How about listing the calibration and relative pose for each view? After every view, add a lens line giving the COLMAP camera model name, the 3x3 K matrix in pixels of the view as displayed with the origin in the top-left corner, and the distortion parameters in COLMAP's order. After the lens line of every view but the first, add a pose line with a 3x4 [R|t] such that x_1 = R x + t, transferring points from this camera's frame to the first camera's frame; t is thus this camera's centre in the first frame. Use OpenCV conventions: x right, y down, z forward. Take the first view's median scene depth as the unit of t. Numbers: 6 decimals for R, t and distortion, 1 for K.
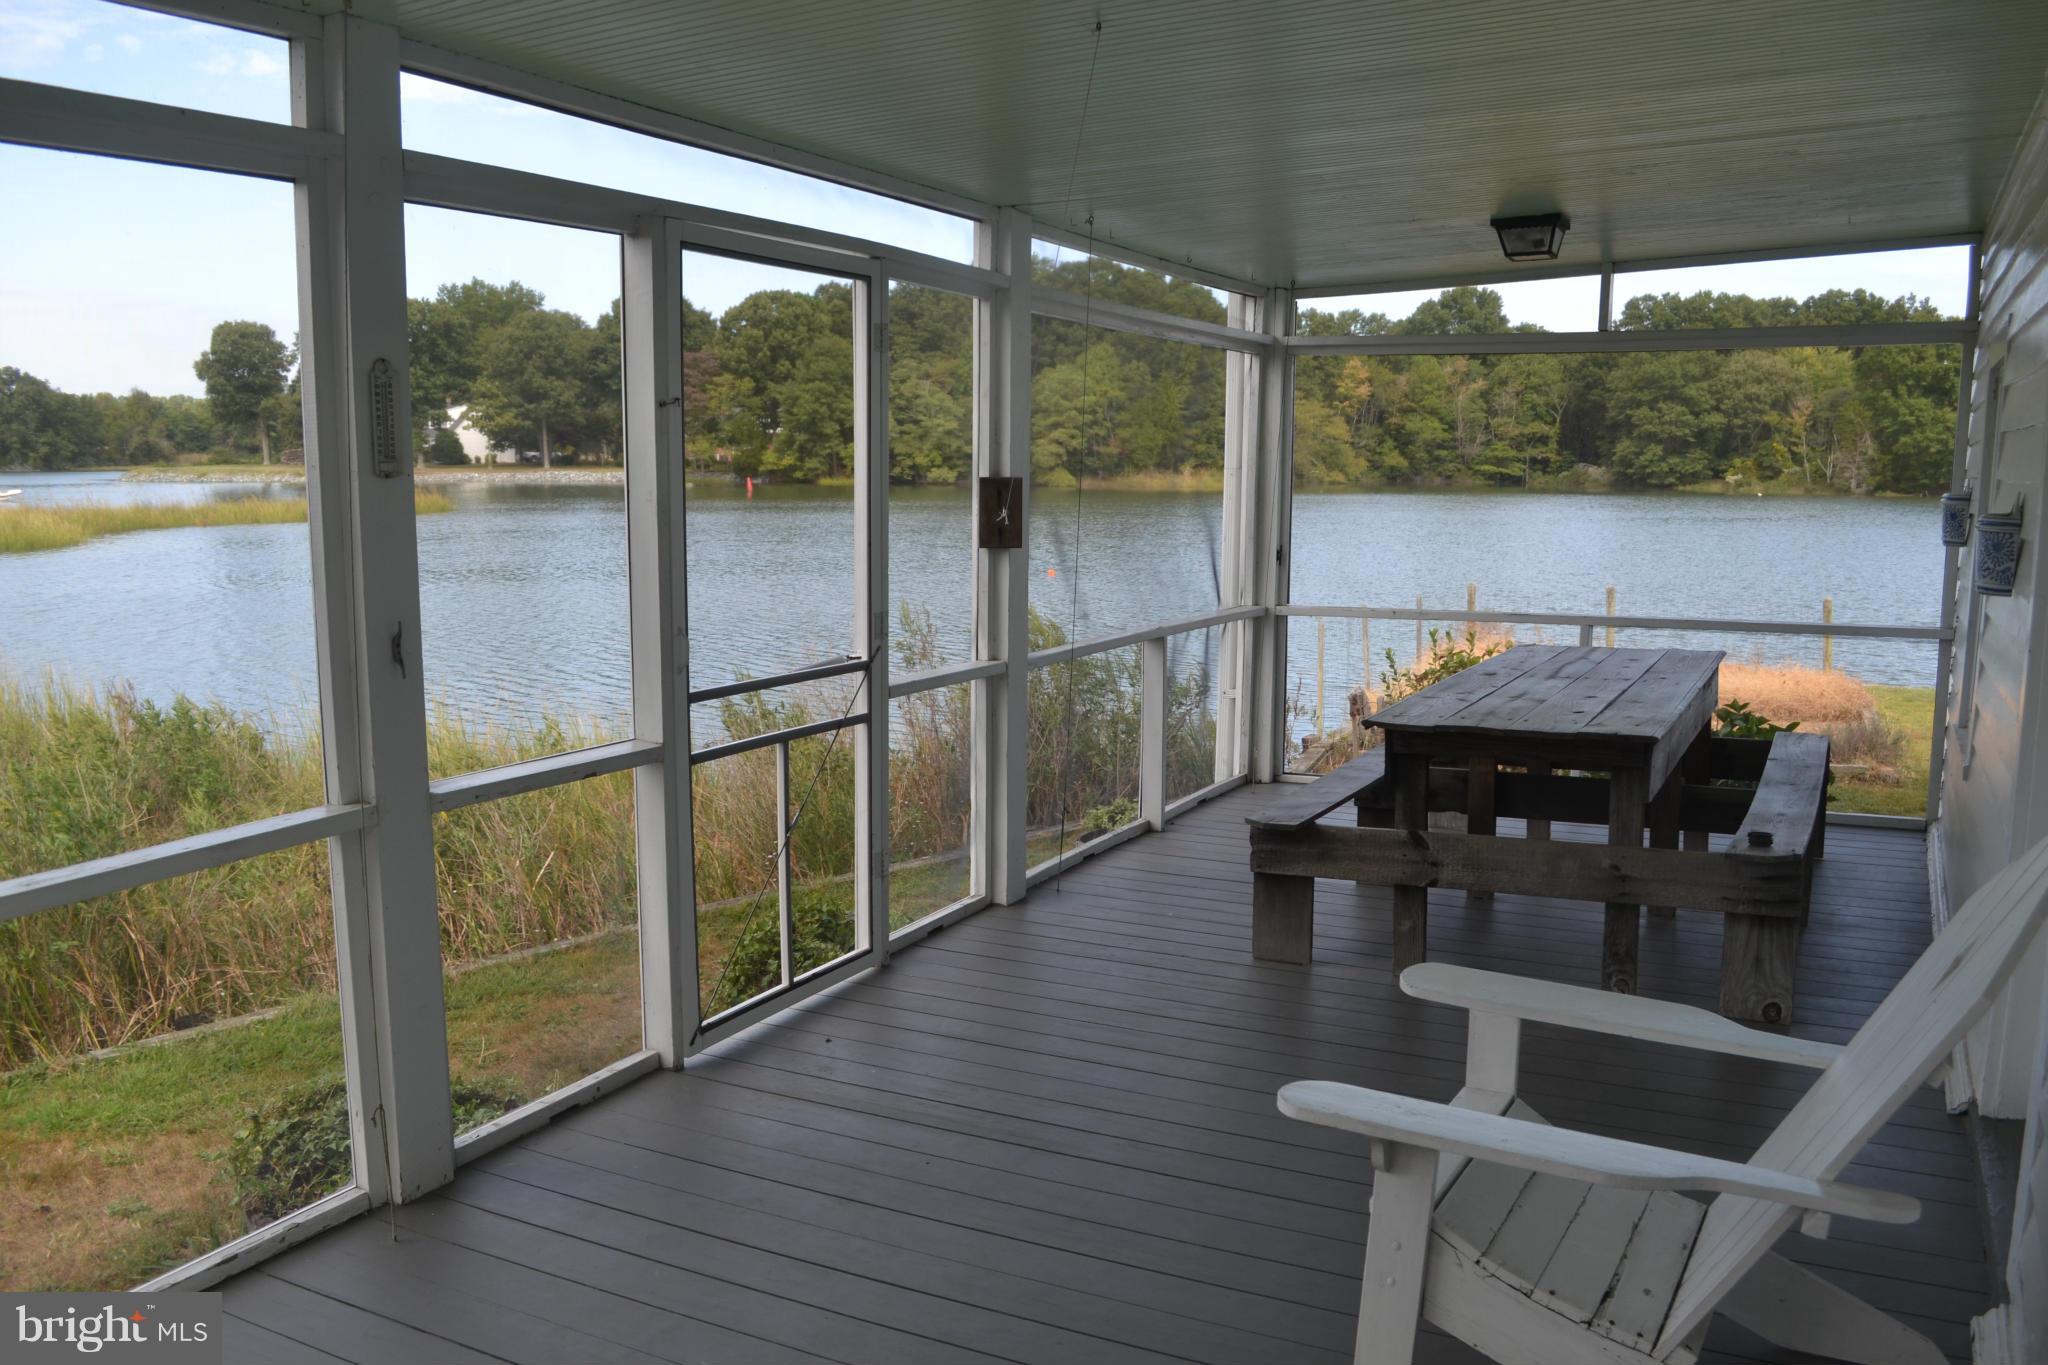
lens RADIAL K [[1625.9, 0, 984.9], [0, 1625.9, 695.2], [0, 0, 1]] dist [-0.066282, 0.023255]
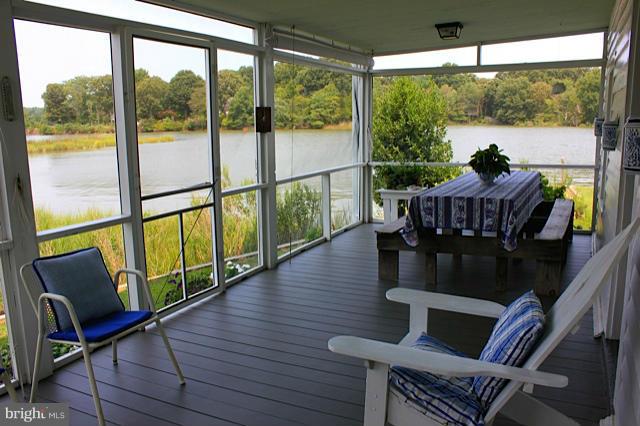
lens RADIAL K [[508.1, 0, 322.2], [0, 508.1, 216.3], [0, 0, 1]] dist [-0.066282, 0.023255]
pose [[0.999469, -0.026013, 0.019635, 0.097400], [0.025221, 0.998899, 0.039555, 0.004661], [-0.020642, -0.039039, 0.999024, 0.109059]]
